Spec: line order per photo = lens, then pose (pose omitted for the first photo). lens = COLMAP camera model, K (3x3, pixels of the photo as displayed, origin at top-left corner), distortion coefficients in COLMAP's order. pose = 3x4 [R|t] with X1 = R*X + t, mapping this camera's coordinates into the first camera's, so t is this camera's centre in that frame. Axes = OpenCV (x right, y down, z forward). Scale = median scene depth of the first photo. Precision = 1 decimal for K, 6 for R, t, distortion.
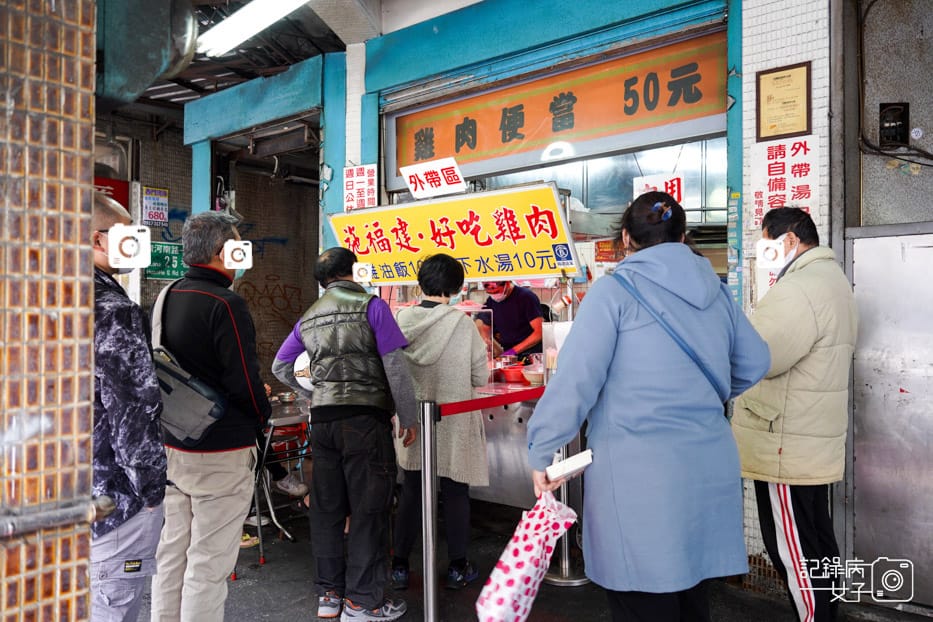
lens RADIAL K [[794.5, 0, 466.5], [0, 794.5, 311.0], [0, 0, 1]] dist [-0.000489, 0.003686]
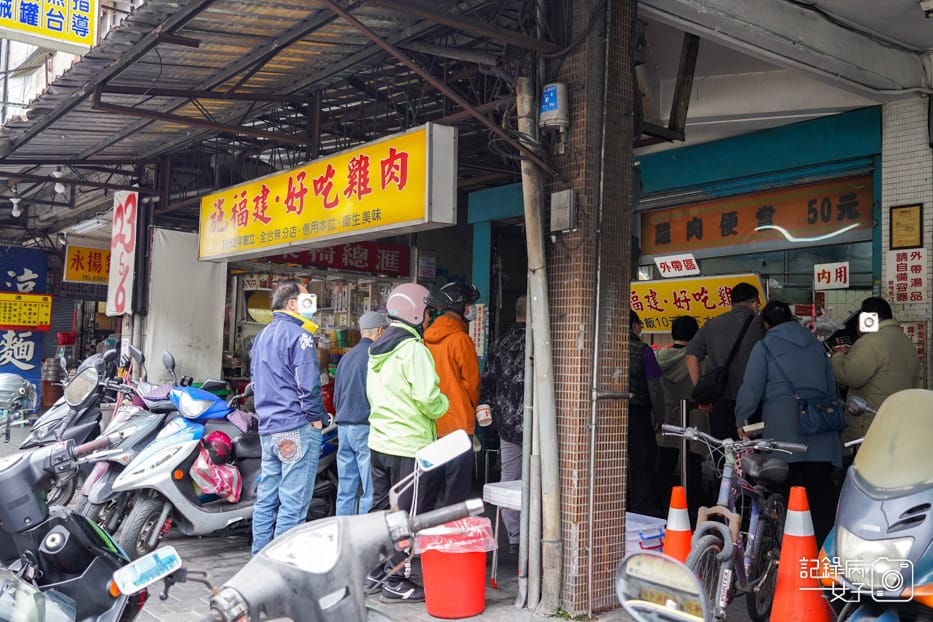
lens RADIAL K [[933.1, 0, 466.5], [0, 933.1, 311.0], [0, 0, 1]] dist [0.007310, 0.005800]
pose [[0.981354, 0.015135, -0.191611, -0.095301], [-0.025034, 0.998468, -0.049348, 0.021763], [0.190570, 0.053225, 0.980230, -0.859774]]
